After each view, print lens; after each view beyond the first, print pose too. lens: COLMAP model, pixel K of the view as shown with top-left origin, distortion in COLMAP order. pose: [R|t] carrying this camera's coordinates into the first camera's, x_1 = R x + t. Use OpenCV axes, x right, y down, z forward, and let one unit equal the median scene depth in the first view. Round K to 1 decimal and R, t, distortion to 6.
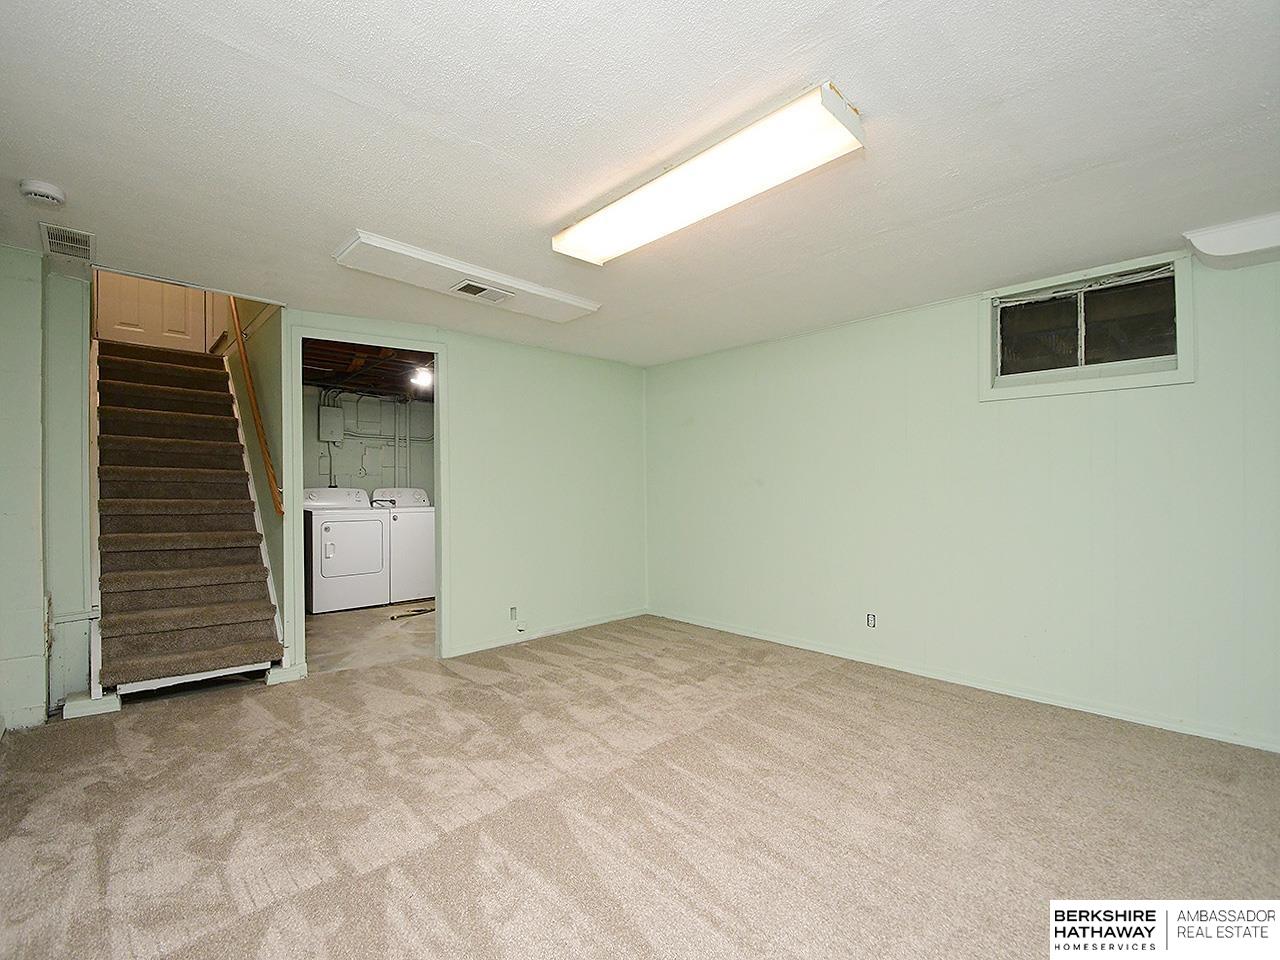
lens RADIAL K [[571.5, 0, 621.0], [0, 571.5, 482.0], [0, 0, 1]] dist [0.014157, -0.017803]
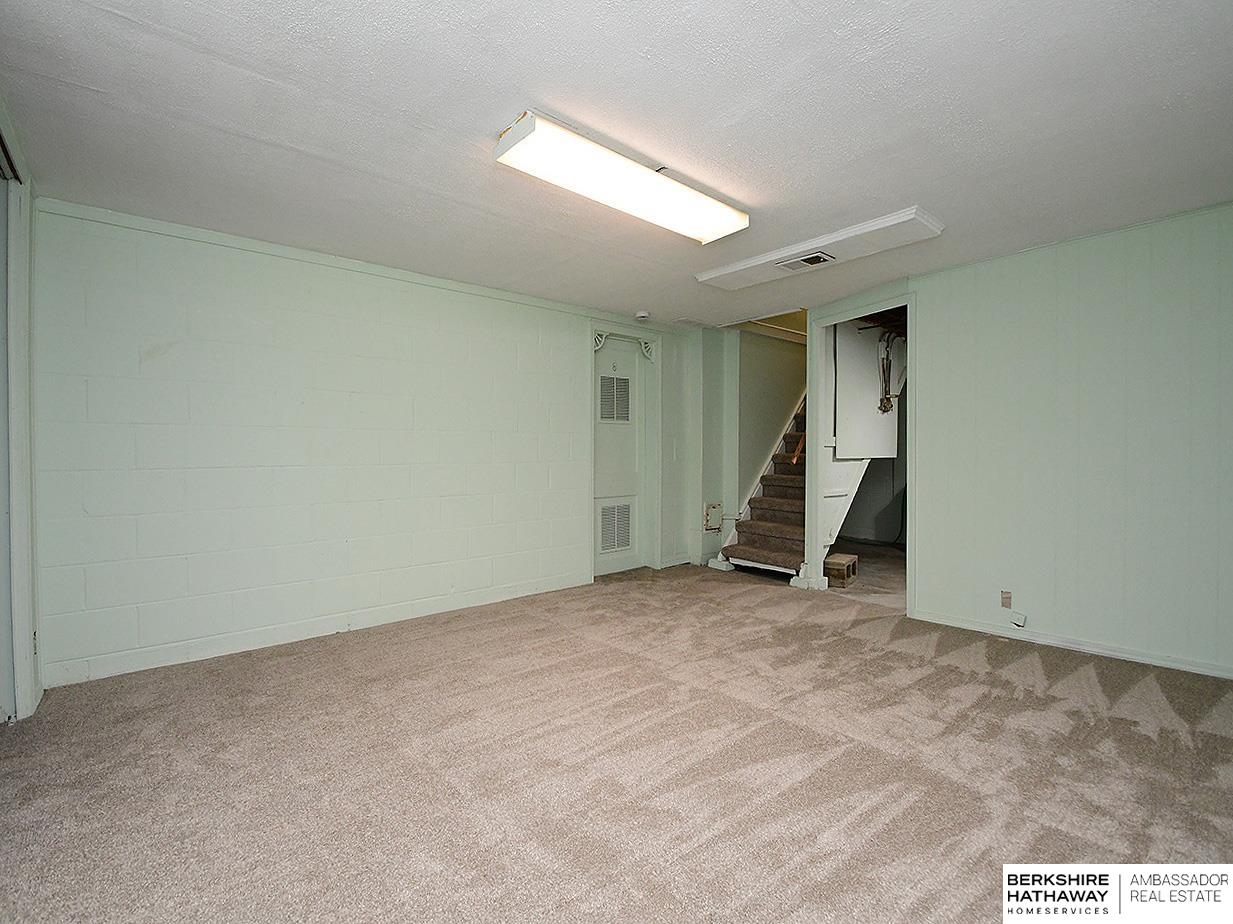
lens RADIAL K [[550.5, 0, 598.2], [0, 550.5, 463.9], [0, 0, 1]] dist [0.014157, -0.017803]
pose [[-0.042759, 0.021478, -0.998855, 0.757289], [0.017546, 0.999631, 0.020744, 0.018409], [0.998931, -0.016639, -0.043120, 0.593464]]
